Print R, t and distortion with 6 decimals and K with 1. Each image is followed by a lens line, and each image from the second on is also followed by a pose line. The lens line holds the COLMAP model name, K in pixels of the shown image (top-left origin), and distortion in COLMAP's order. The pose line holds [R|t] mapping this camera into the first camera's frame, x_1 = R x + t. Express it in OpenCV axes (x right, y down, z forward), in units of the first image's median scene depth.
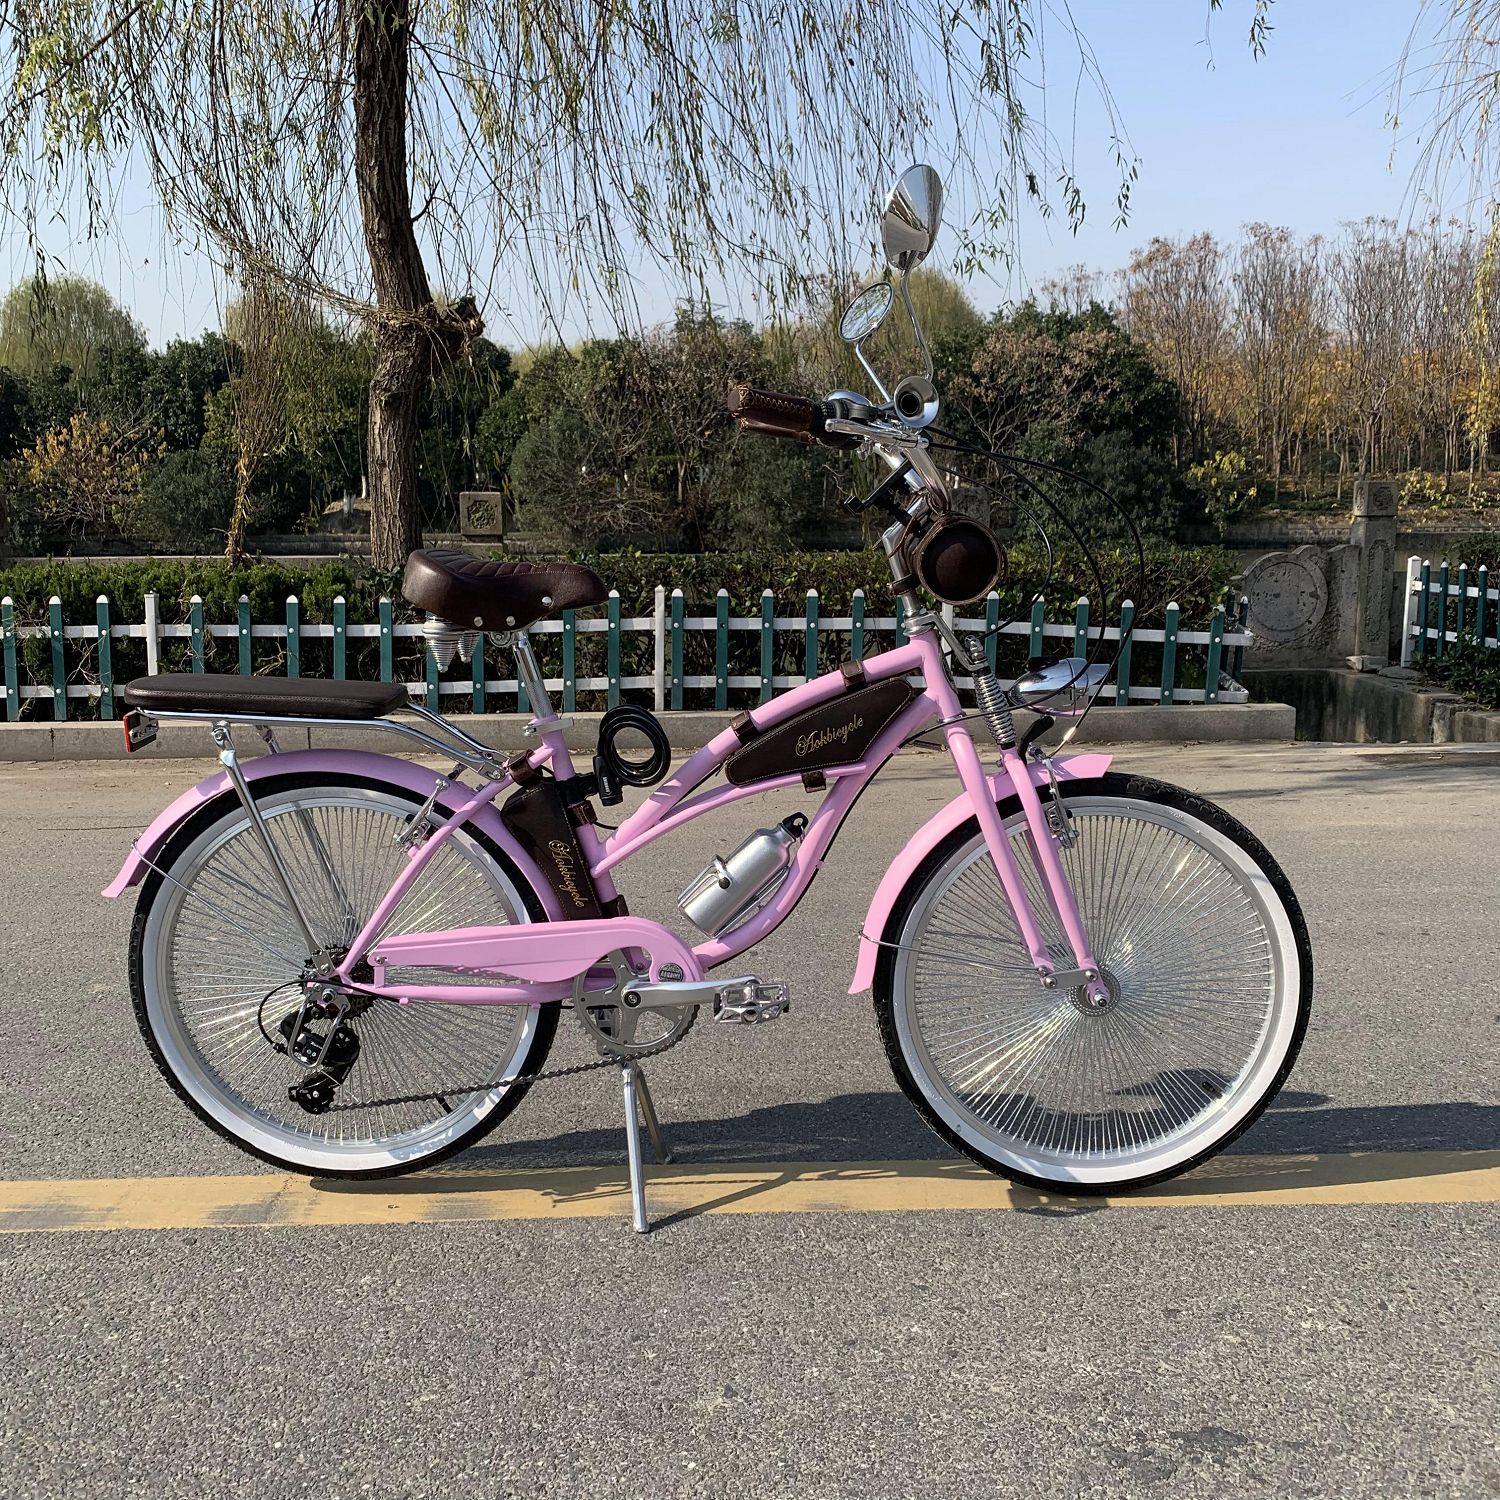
lens RADIAL K [[1519.4, 0, 759.2], [0, 1519.4, 752.6], [0, 0, 1]] dist [0.091801, -0.208254]
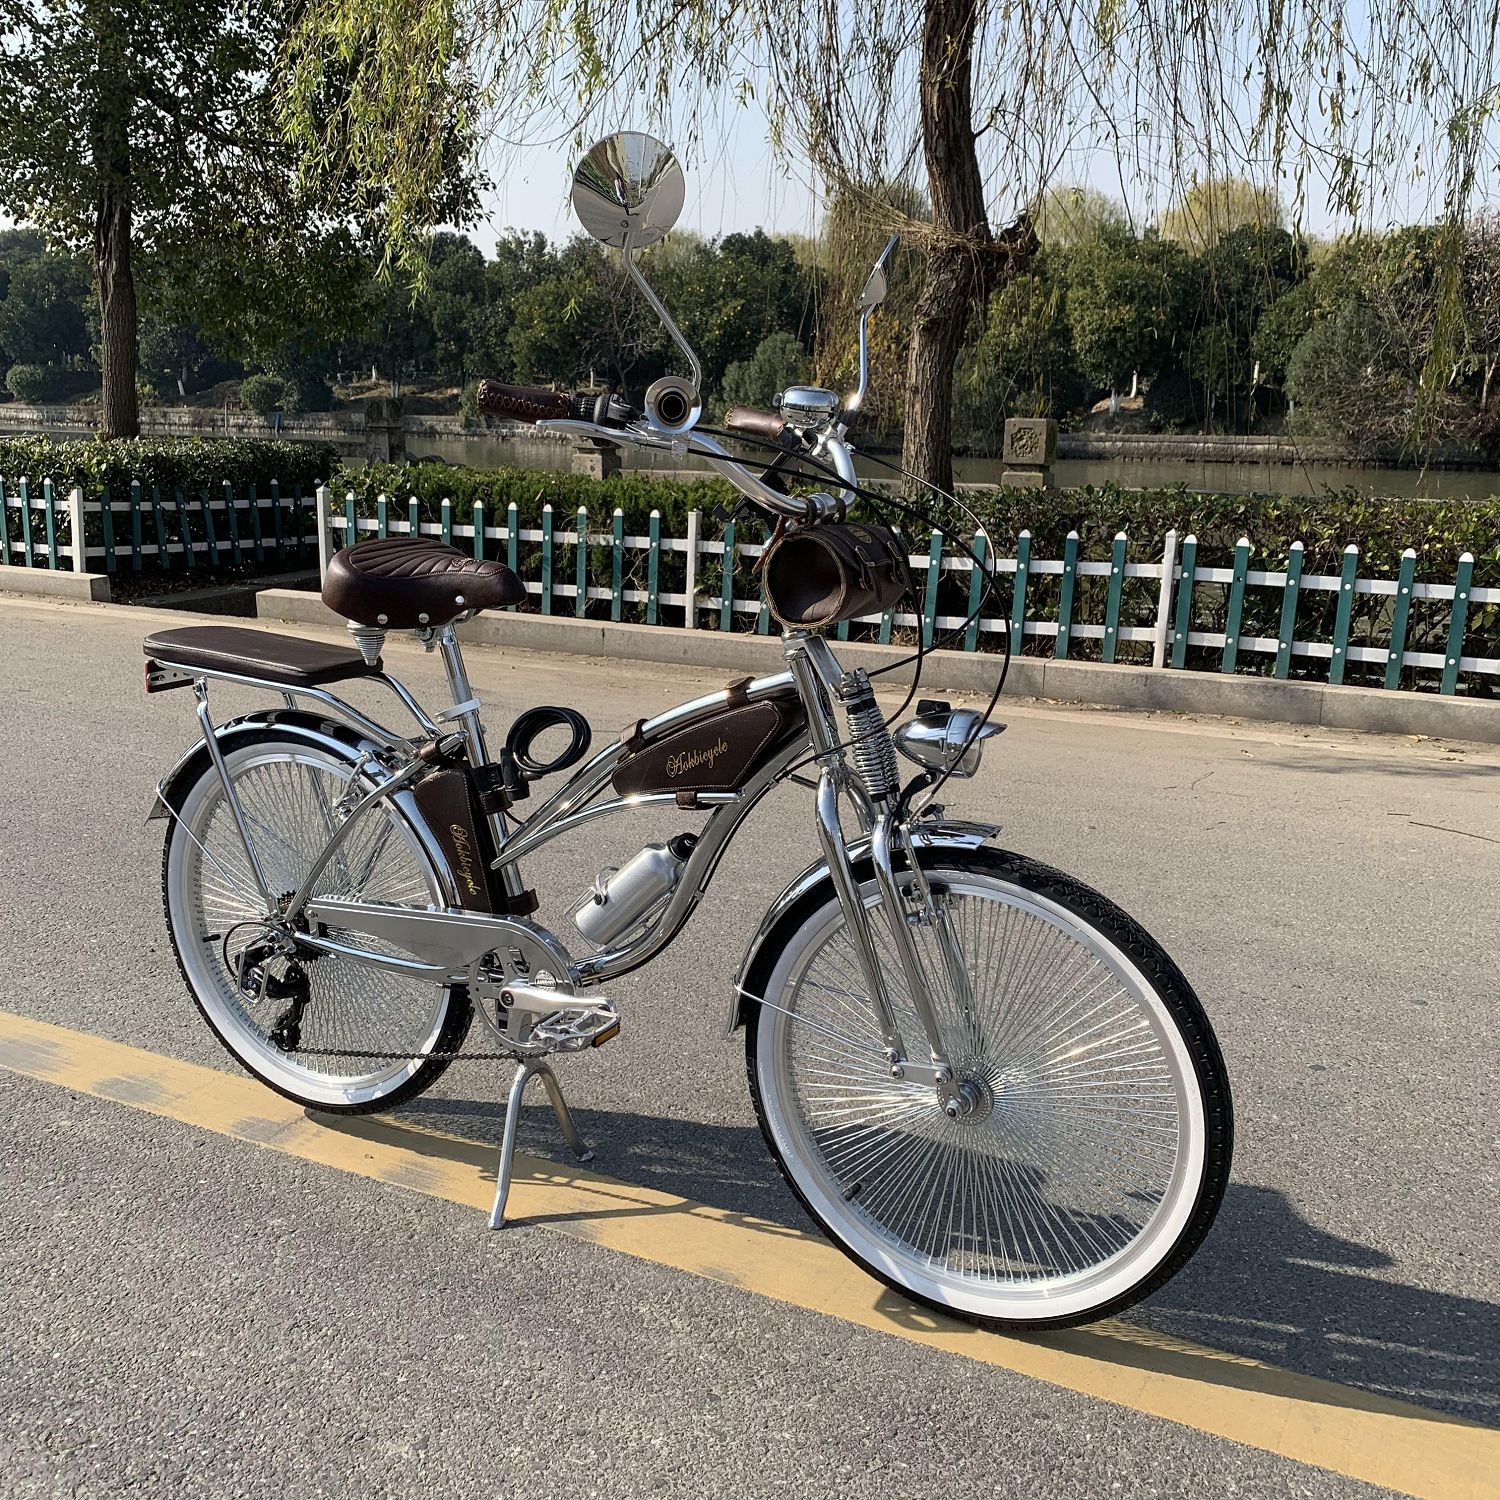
lens RADIAL K [[1519.4, 0, 759.2], [0, 1519.4, 752.6], [0, 0, 1]] dist [0.091801, -0.208254]
pose [[0.879418, 0.129278, -0.458161, 0.148970], [-0.099423, 0.991074, 0.088811, -0.033551], [0.465553, -0.032551, 0.884421, 0.067479]]
